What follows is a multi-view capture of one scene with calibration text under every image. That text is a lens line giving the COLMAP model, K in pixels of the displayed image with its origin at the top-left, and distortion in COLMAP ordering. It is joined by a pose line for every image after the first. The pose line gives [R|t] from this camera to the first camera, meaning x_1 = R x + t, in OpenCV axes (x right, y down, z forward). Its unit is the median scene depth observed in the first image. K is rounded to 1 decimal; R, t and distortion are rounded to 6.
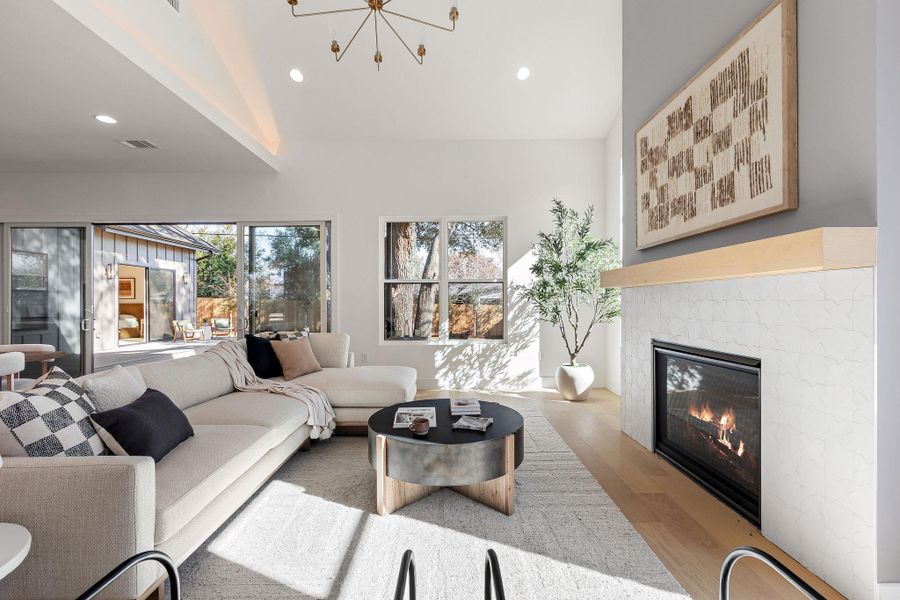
lens RADIAL K [[398.2, 0, 450.7], [0, 398.2, 301.2], [0, 0, 1]] dist [0.004621, 0.000326]
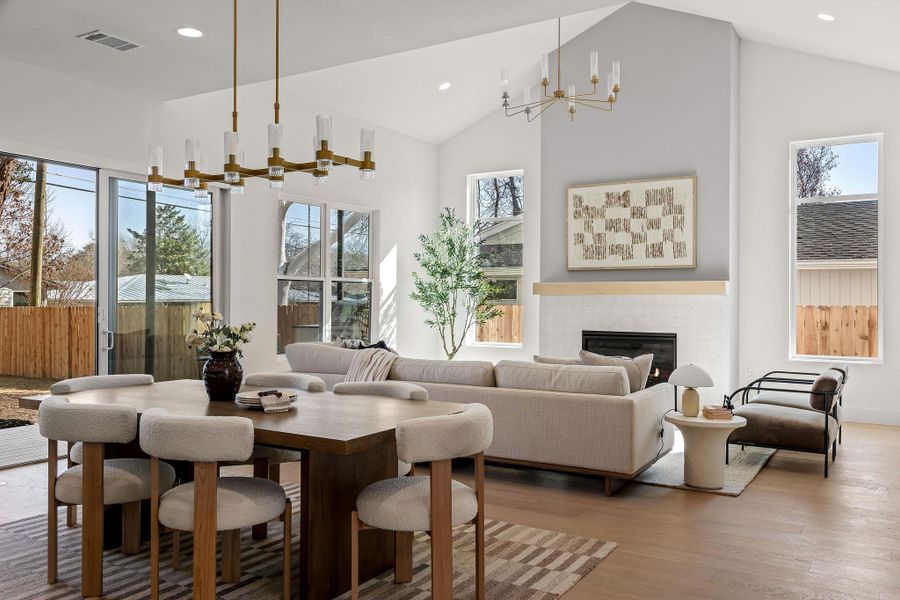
lens RADIAL K [[709.5, 0, 450.3], [0, 709.5, 297.4], [0, 0, 1]] dist [0.007663, -0.000069]
pose [[0.534395, 0.012375, 0.845144, -2.629131], [-0.010898, 0.999911, -0.007750, -0.005922], [-0.845164, -0.005069, 0.534482, -0.016391]]
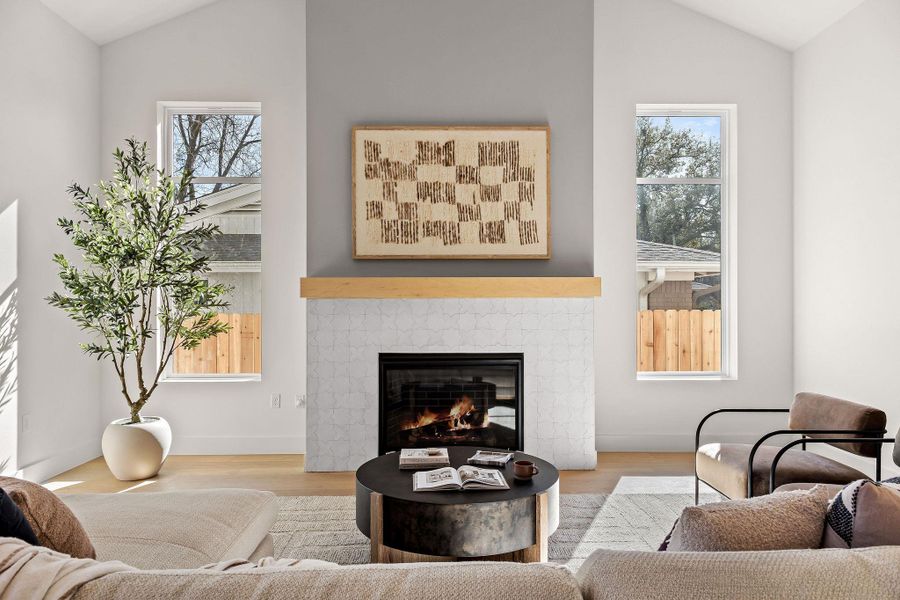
lens RADIAL K [[584.9, 0, 448.2], [0, 584.9, 304.8], [0, 0, 1]] dist [0.006481, -0.004142]
pose [[-0.013841, 0.008860, 0.999865, -1.190998], [-0.000215, 0.999961, -0.008864, -0.013607], [-0.999904, -0.000338, -0.013838, 1.102592]]
